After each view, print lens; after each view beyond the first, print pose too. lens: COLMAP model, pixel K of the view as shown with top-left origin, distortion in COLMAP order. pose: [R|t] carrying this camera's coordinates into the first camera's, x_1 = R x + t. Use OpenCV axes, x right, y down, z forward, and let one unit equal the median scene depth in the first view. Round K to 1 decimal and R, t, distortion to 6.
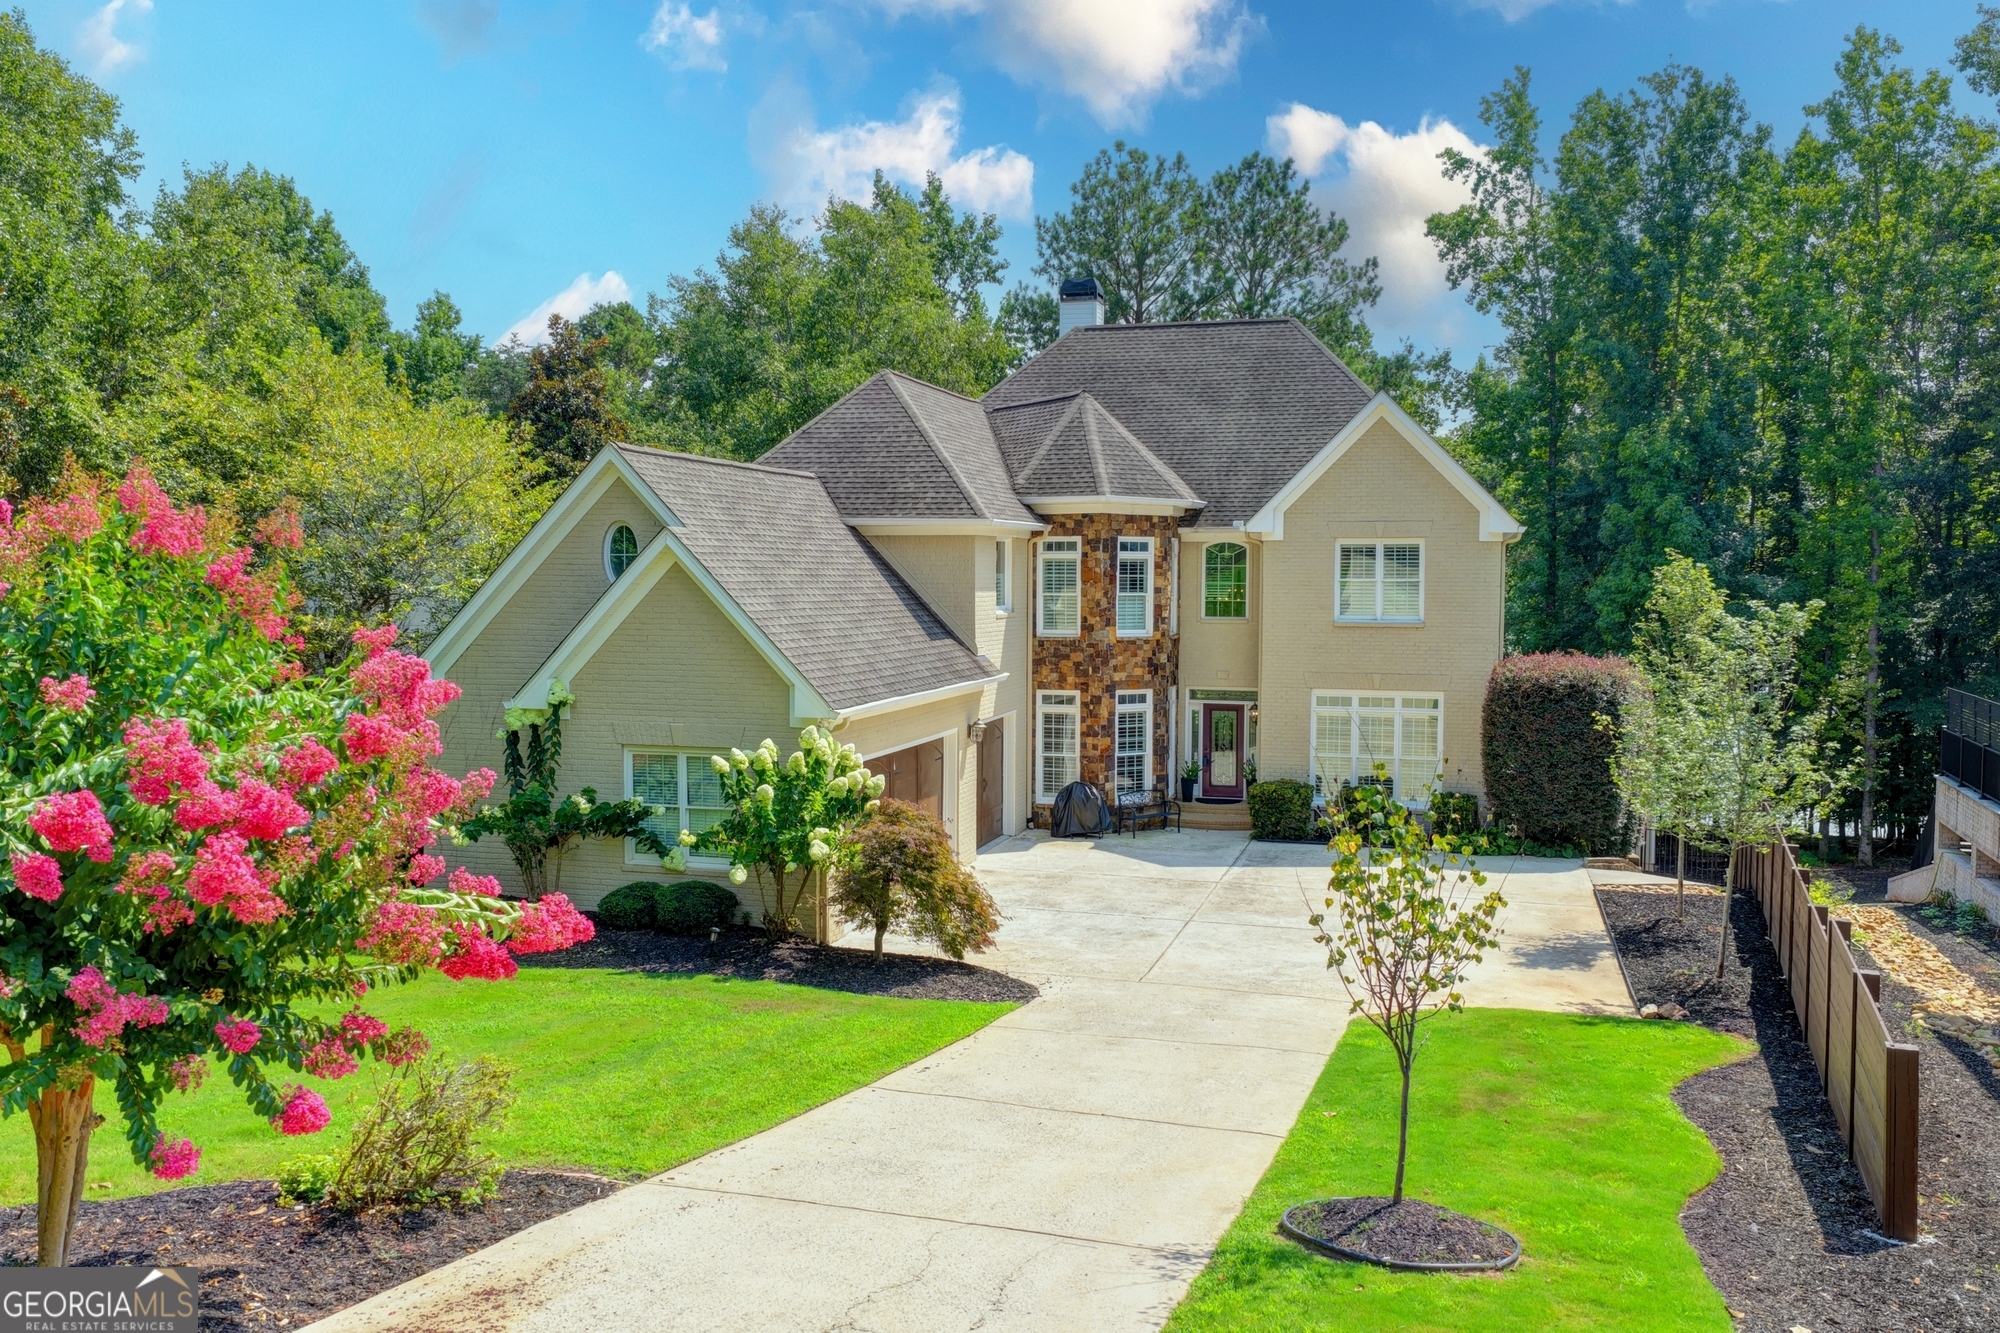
lens RADIAL K [[1660.3, 0, 1000.0], [0, 1660.3, 666.5], [0, 0, 1]] dist [-0.010021, 0.029081]
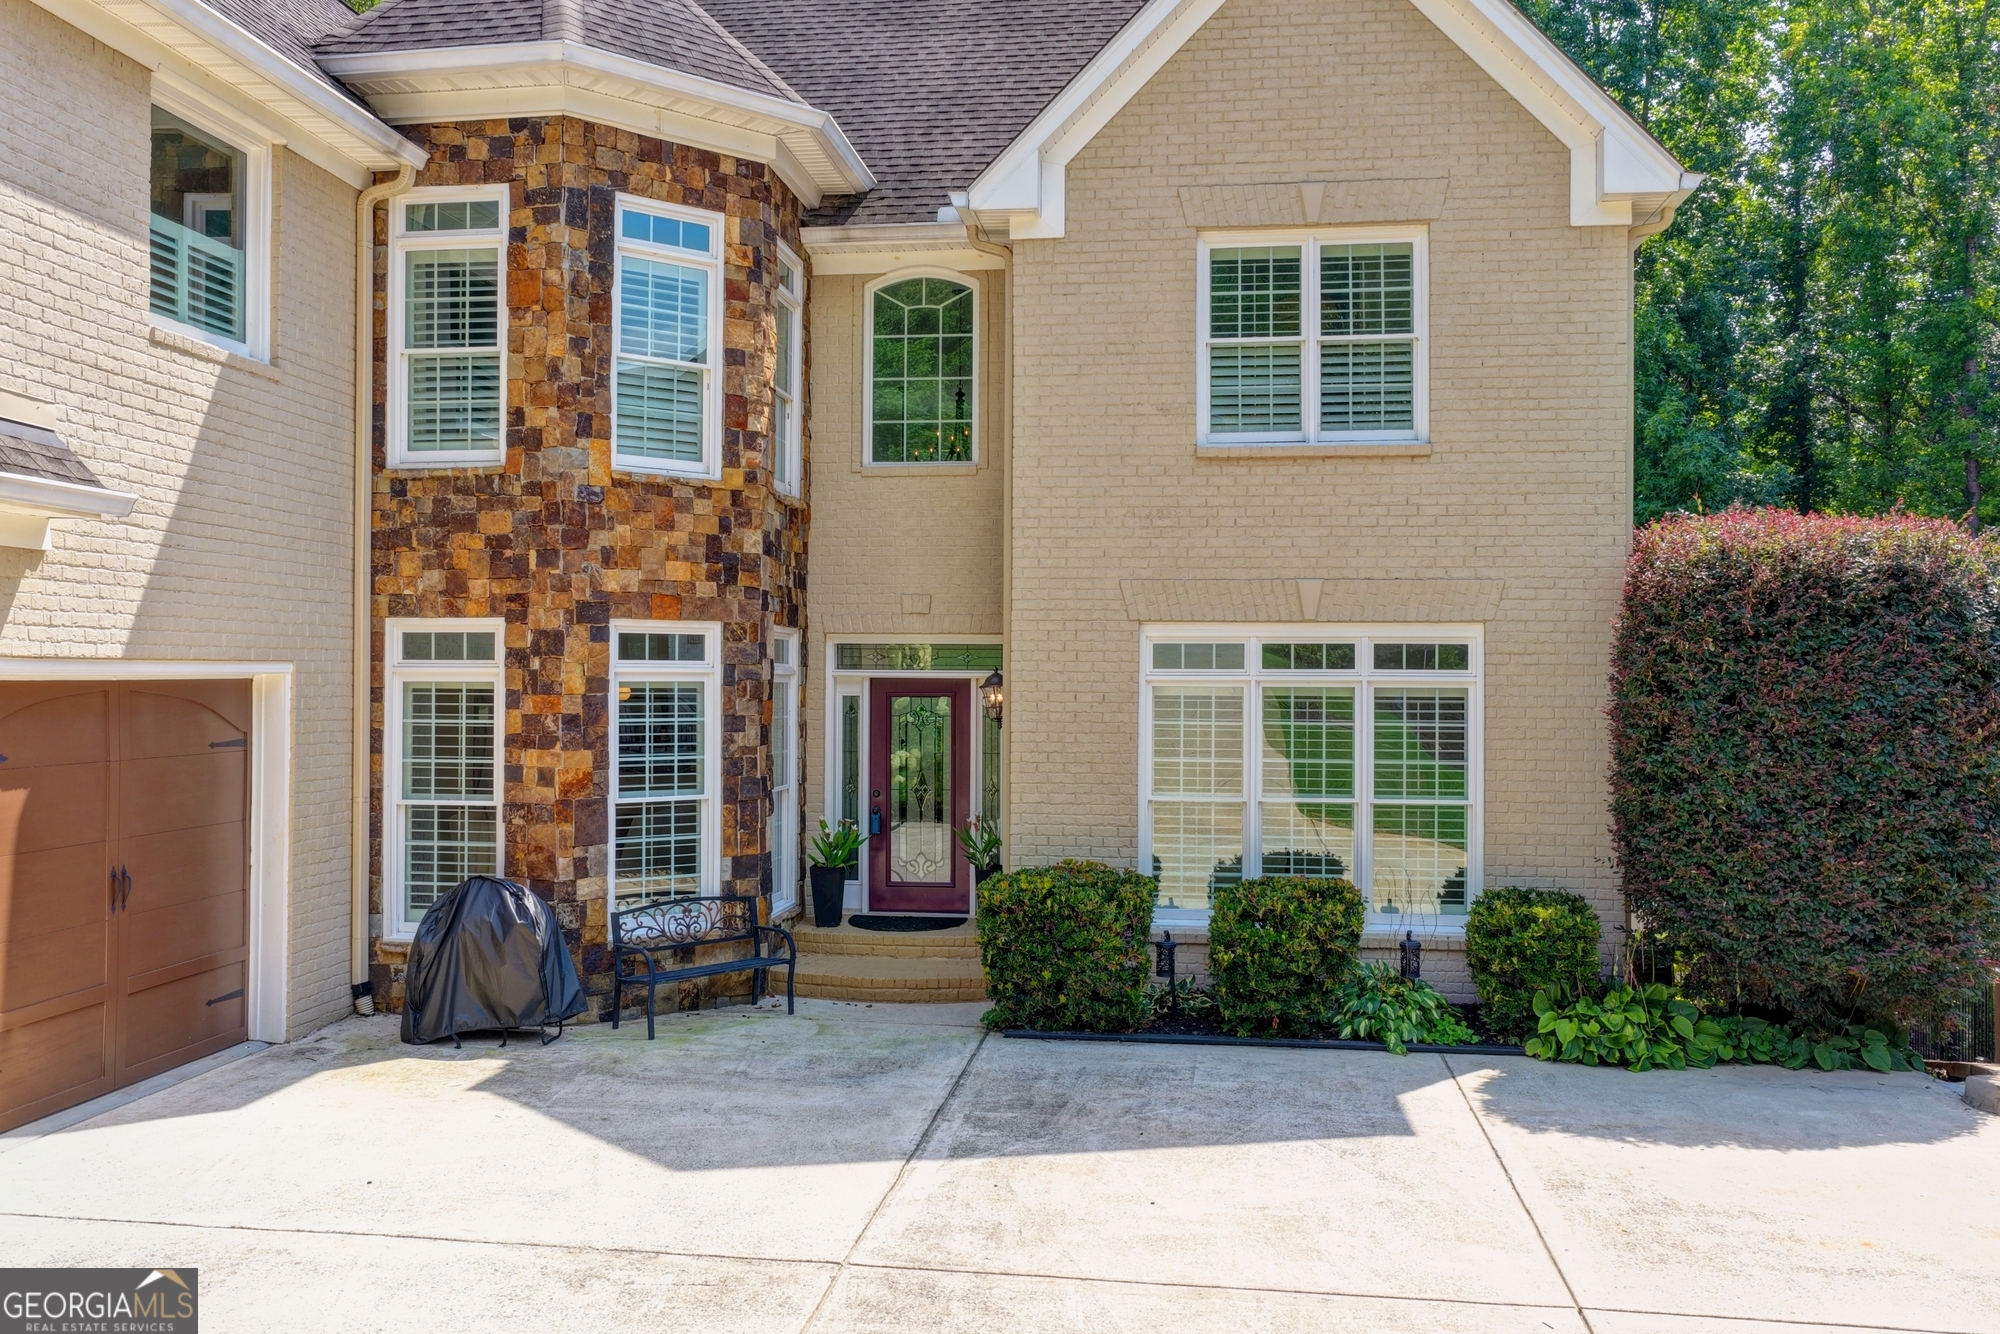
lens RADIAL K [[1658.7, 0, 1000.7], [0, 1658.7, 664.2], [0, 0, 1]] dist [-0.014192, 0.036893]
pose [[0.989214, 0.002505, 0.146458, 0.099940], [0.007149, 0.997837, -0.065353, 0.047713], [-0.146305, 0.065695, 0.987056, 0.629450]]
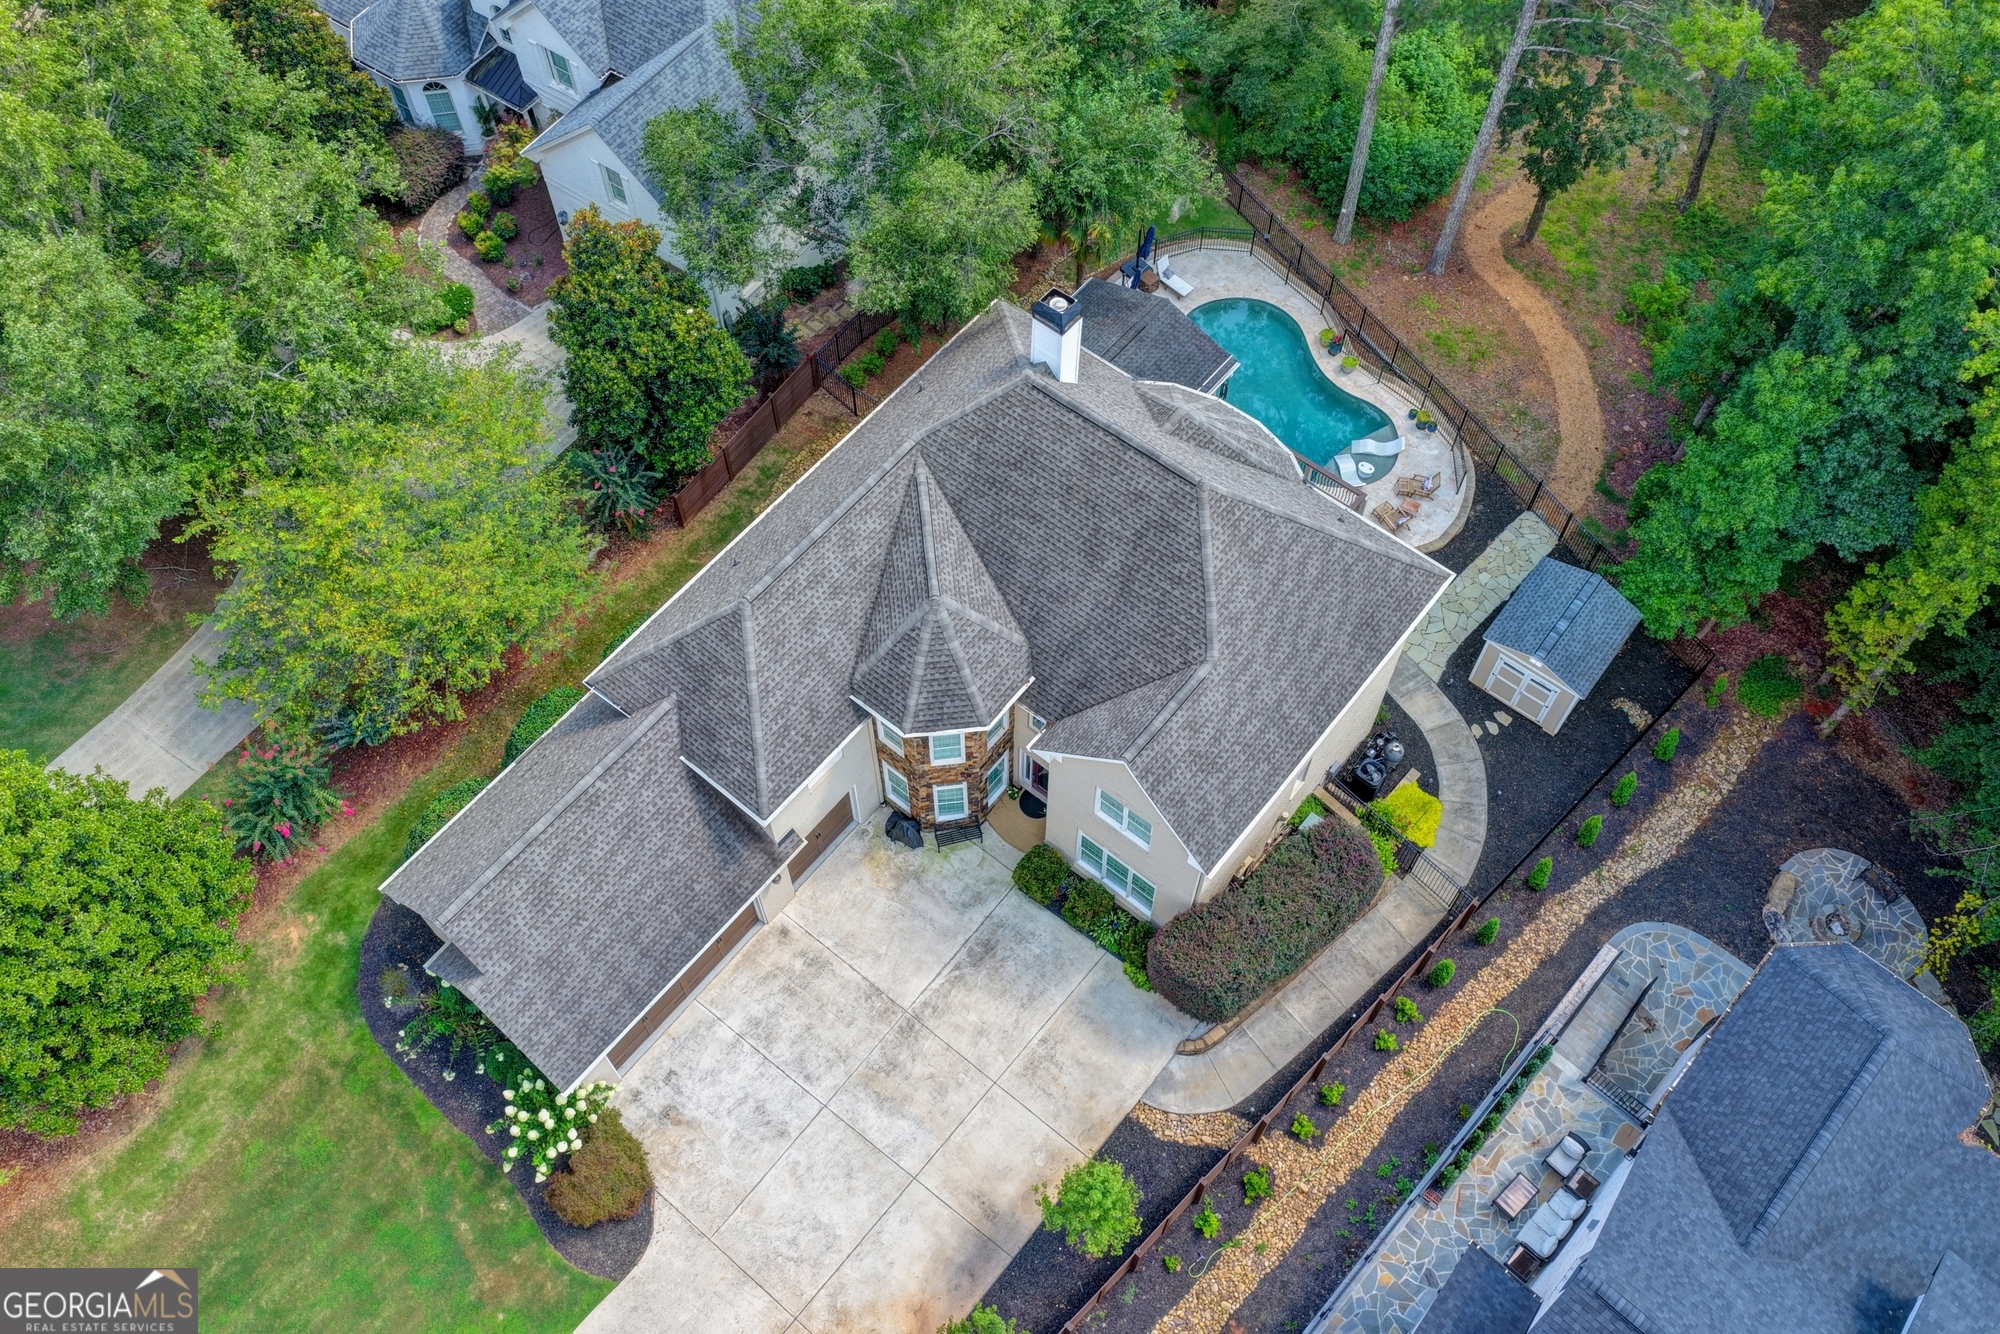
lens RADIAL K [[1662.2, 0, 1002.2], [0, 1662.2, 661.7], [0, 0, 1]] dist [-0.008554, 0.019099]
pose [[0.917887, 0.339825, -0.204947, 0.355520], [-0.020215, 0.555811, 0.831063, -1.132683], [0.396328, -0.758678, 0.517041, 0.407654]]
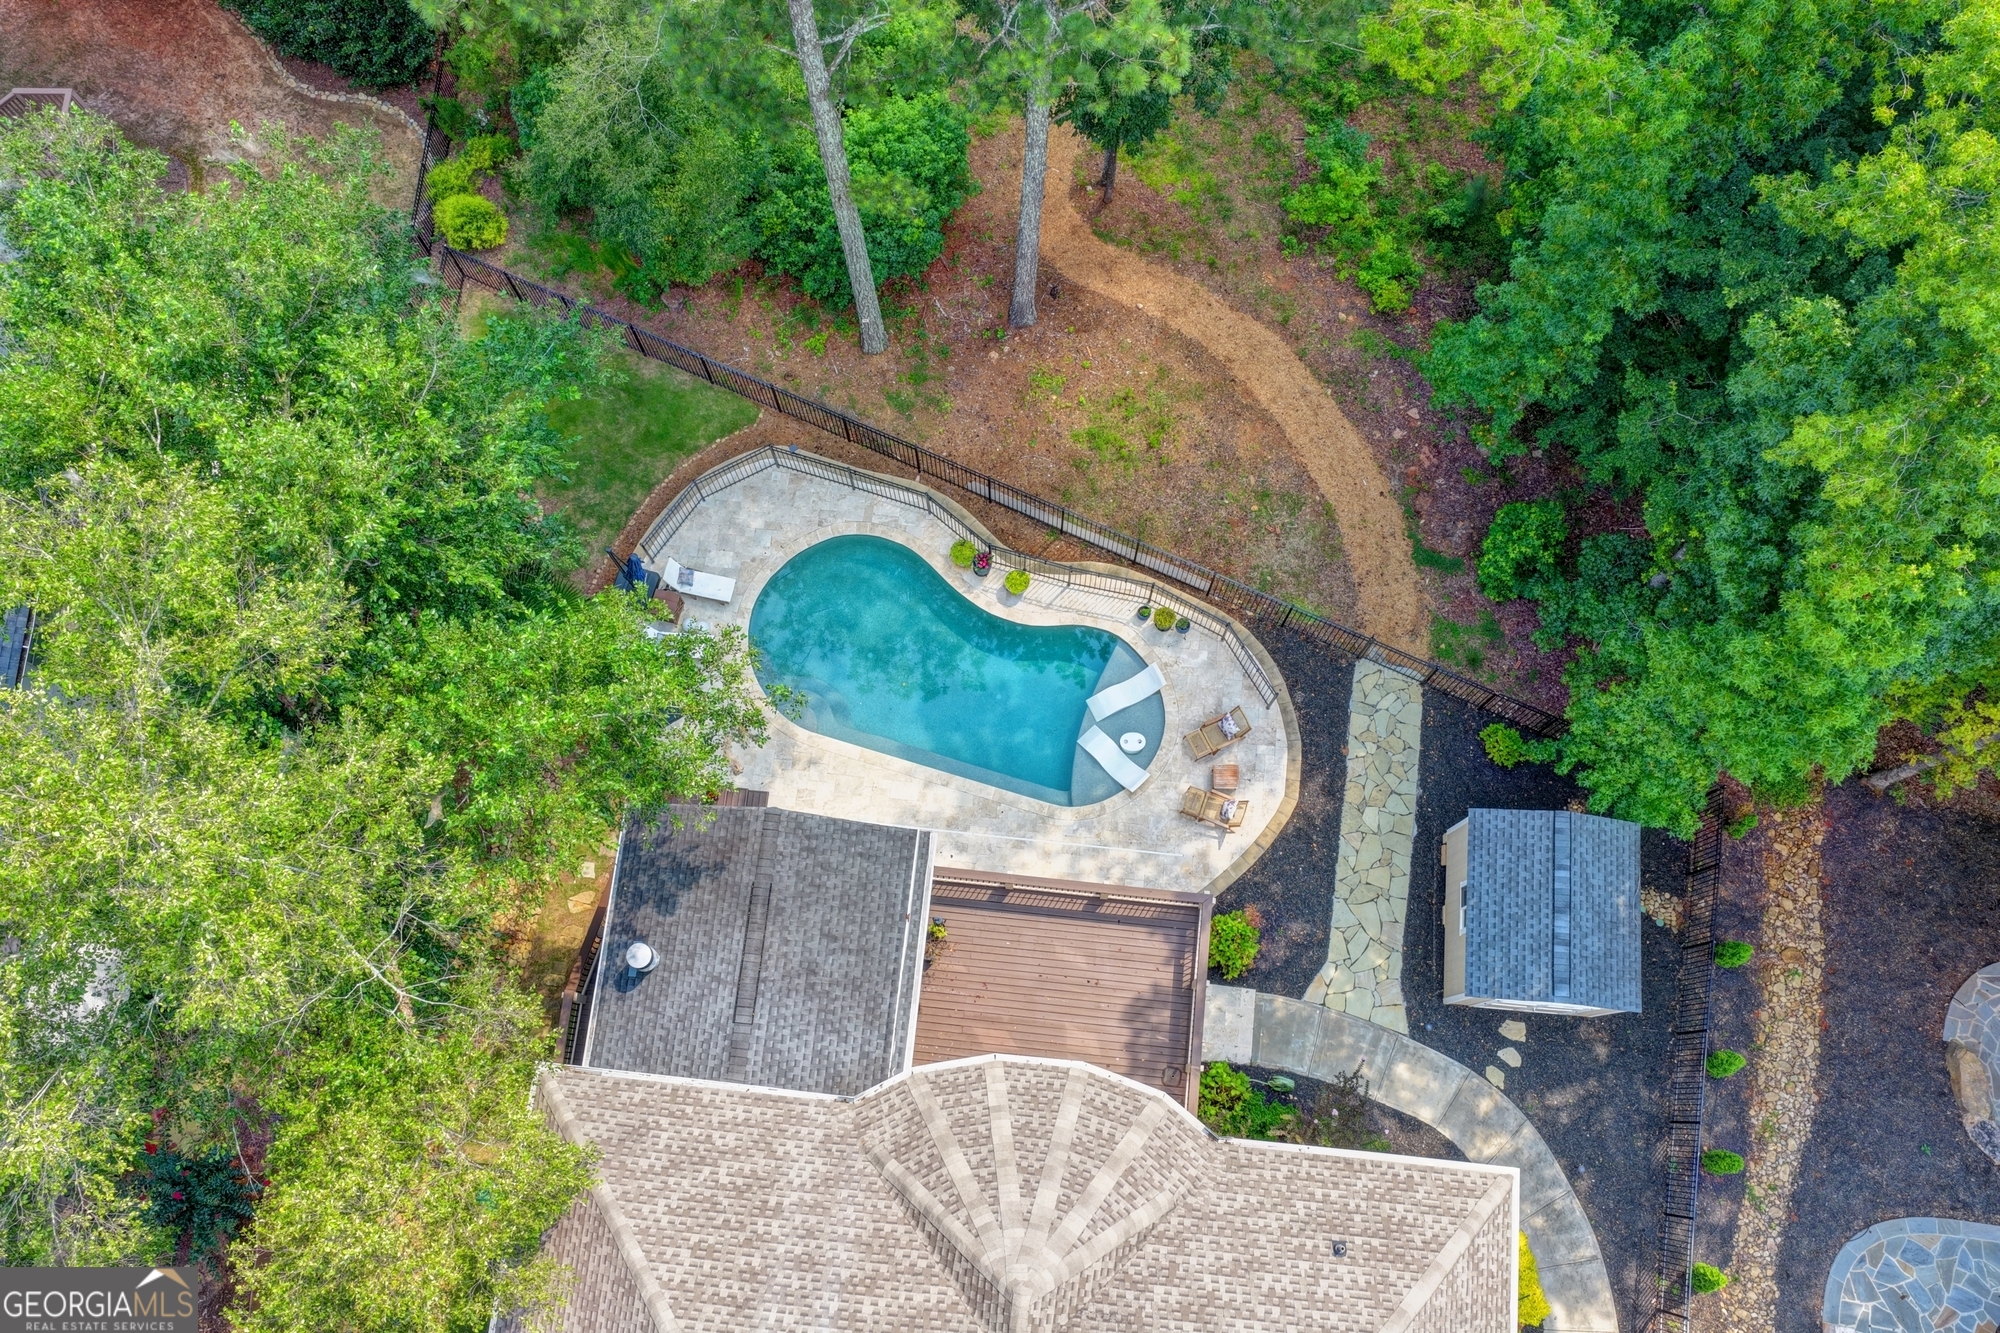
lens RADIAL K [[1662.2, 0, 998.4], [0, 1662.2, 664.1], [0, 0, 1]] dist [-0.008972, 0.024592]
pose [[0.985339, -0.167487, 0.032476, 0.169089], [0.022951, 0.318755, 0.947559, -0.904823], [-0.169056, -0.932922, 0.317926, 1.284962]]
